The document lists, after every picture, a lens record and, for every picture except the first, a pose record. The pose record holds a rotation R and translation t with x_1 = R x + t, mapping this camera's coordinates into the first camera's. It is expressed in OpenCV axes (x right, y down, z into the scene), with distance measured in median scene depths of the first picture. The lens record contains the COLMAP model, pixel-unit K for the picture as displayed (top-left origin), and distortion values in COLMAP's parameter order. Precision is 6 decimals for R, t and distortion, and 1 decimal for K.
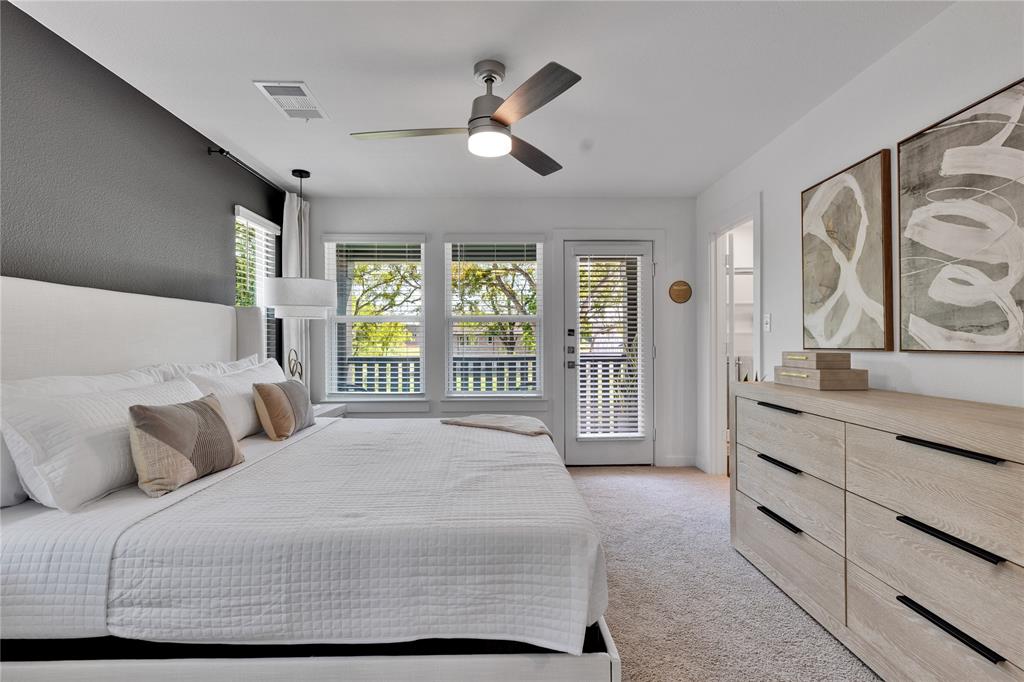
lens RADIAL K [[480.8, 0, 507.8], [0, 480.8, 338.5], [0, 0, 1]] dist [0.002128, -0.000694]
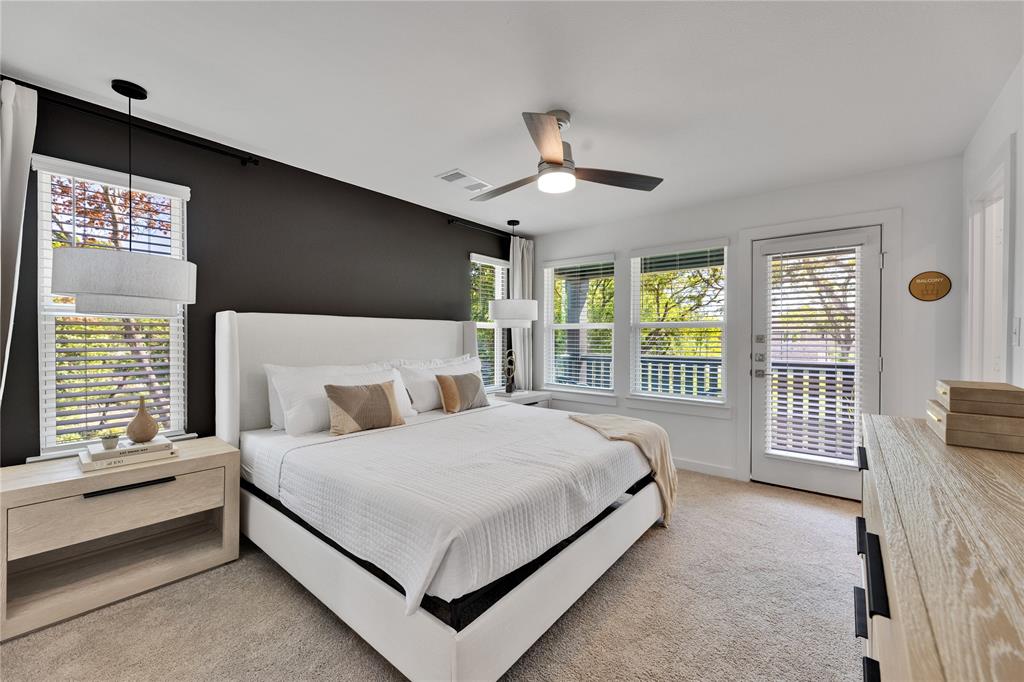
lens RADIAL K [[404.4, 0, 515.5], [0, 404.4, 338.6], [0, 0, 1]] dist [0.004252, -0.001201]
pose [[0.765625, 0.008897, -0.643225, 0.273734], [-0.002869, 0.999942, 0.010416, -0.019944], [0.643281, -0.006129, 0.765606, 0.098997]]
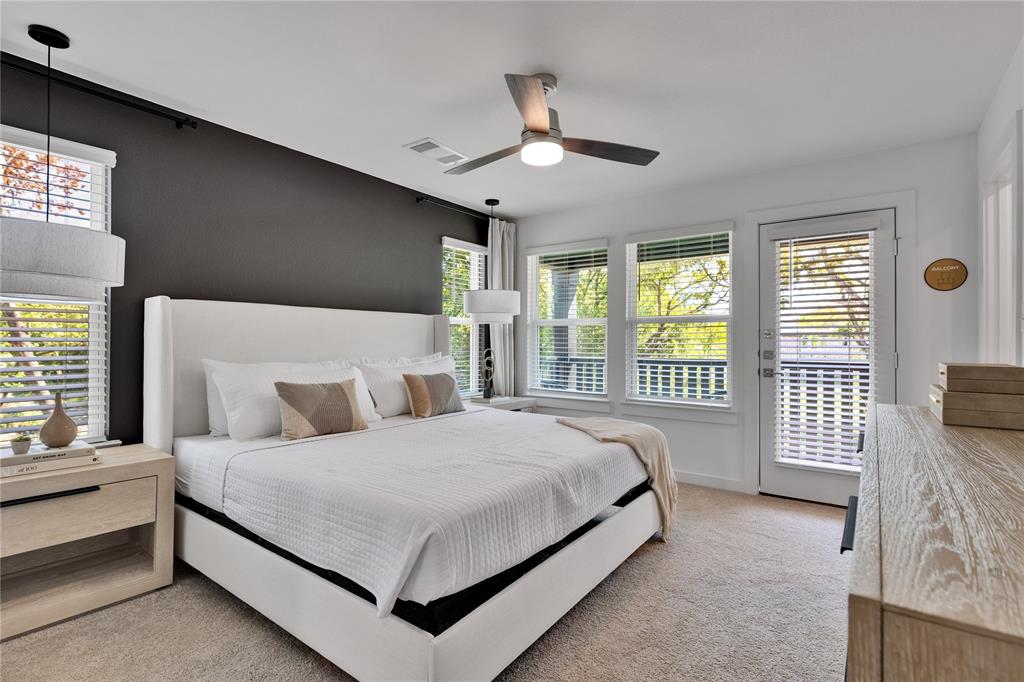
lens RADIAL K [[480.8, 0, 515.6], [0, 480.8, 338.7], [0, 0, 1]] dist [0.002128, -0.000694]
pose [[0.794922, 0.000753, -0.606711, 0.289439], [-0.003062, 0.999991, -0.002770, -0.000665], [0.606703, 0.004059, 0.794918, 0.074829]]
